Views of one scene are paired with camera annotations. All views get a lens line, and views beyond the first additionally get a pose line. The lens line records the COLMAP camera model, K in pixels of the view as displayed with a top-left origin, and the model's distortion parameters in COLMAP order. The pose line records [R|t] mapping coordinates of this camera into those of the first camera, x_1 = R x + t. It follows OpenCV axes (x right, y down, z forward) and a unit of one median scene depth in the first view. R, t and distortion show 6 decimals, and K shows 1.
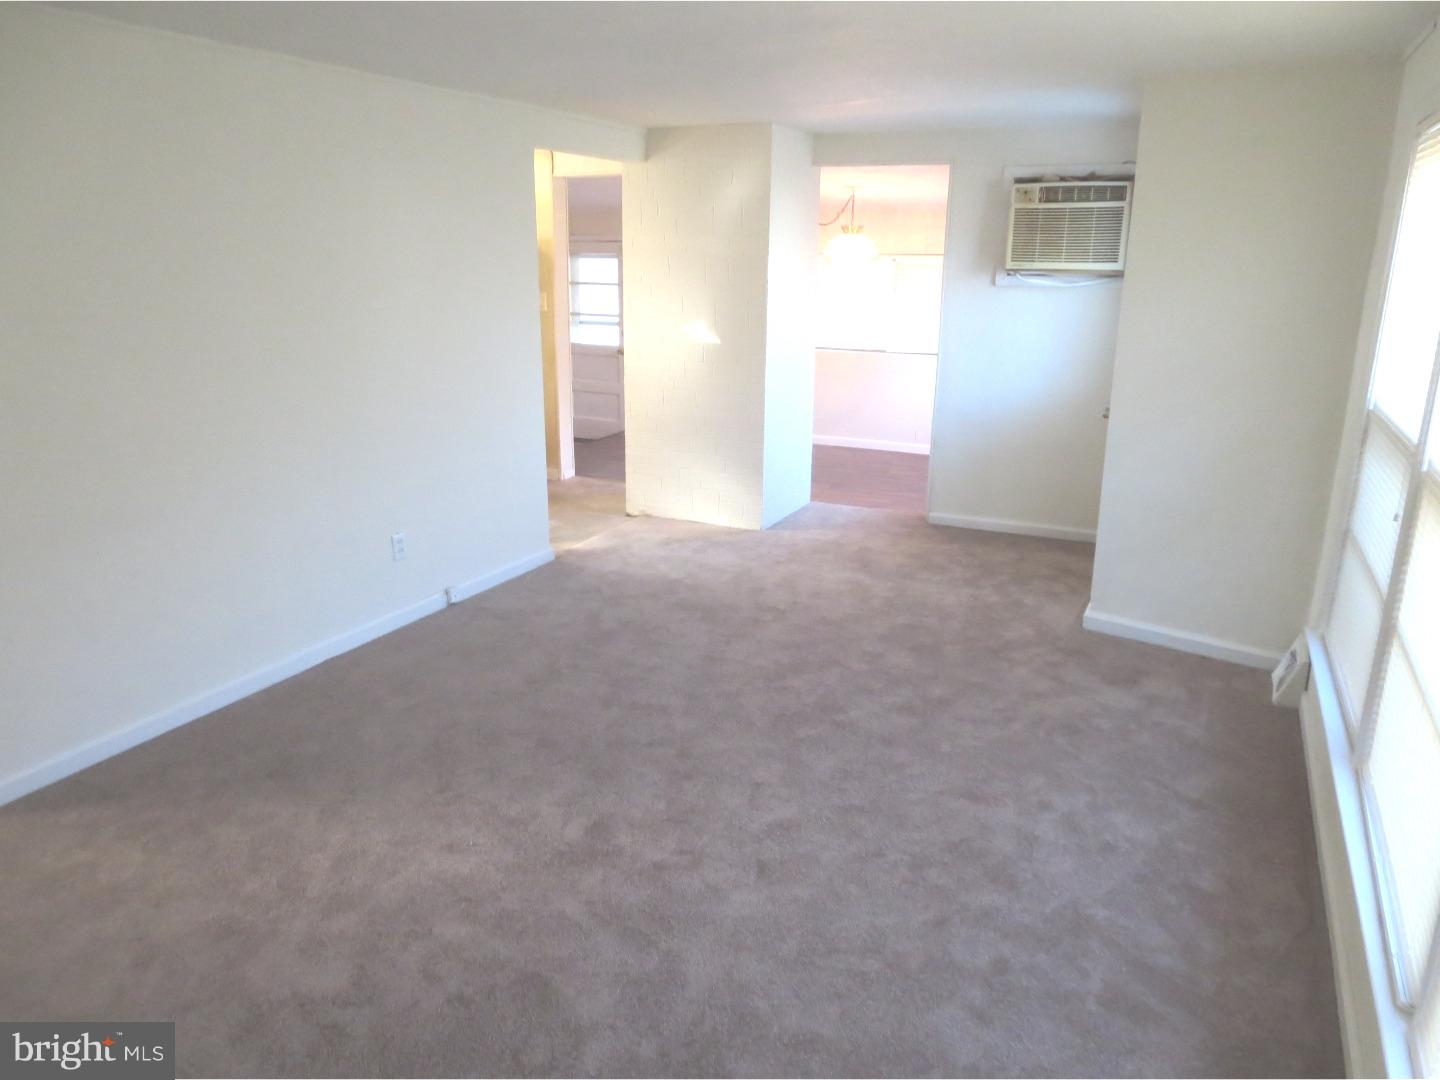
lens RADIAL K [[1045.4, 0, 711.8], [0, 1045.4, 540.4], [0, 0, 1]] dist [-0.003822, -0.002081]
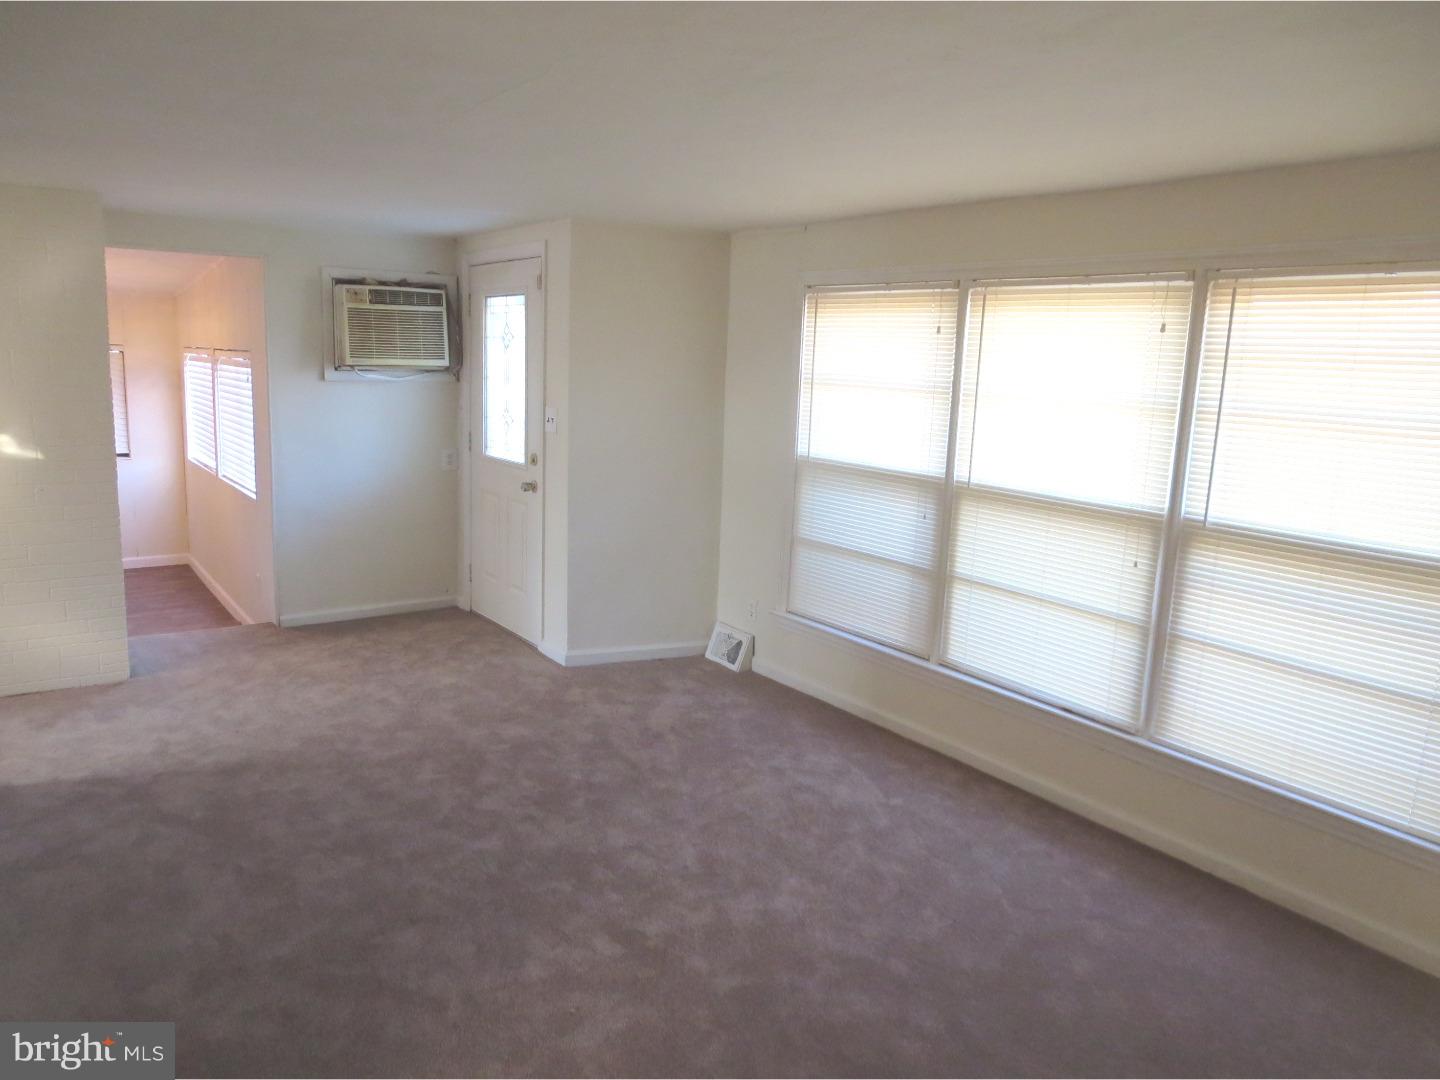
lens RADIAL K [[1045.4, 0, 711.8], [0, 1045.4, 540.4], [0, 0, 1]] dist [-0.003822, -0.002081]
pose [[0.476523, -0.147819, 0.866646, -0.484948], [0.214555, 0.975511, 0.048416, -0.065344], [-0.852579, 0.162872, 0.496569, 0.215382]]
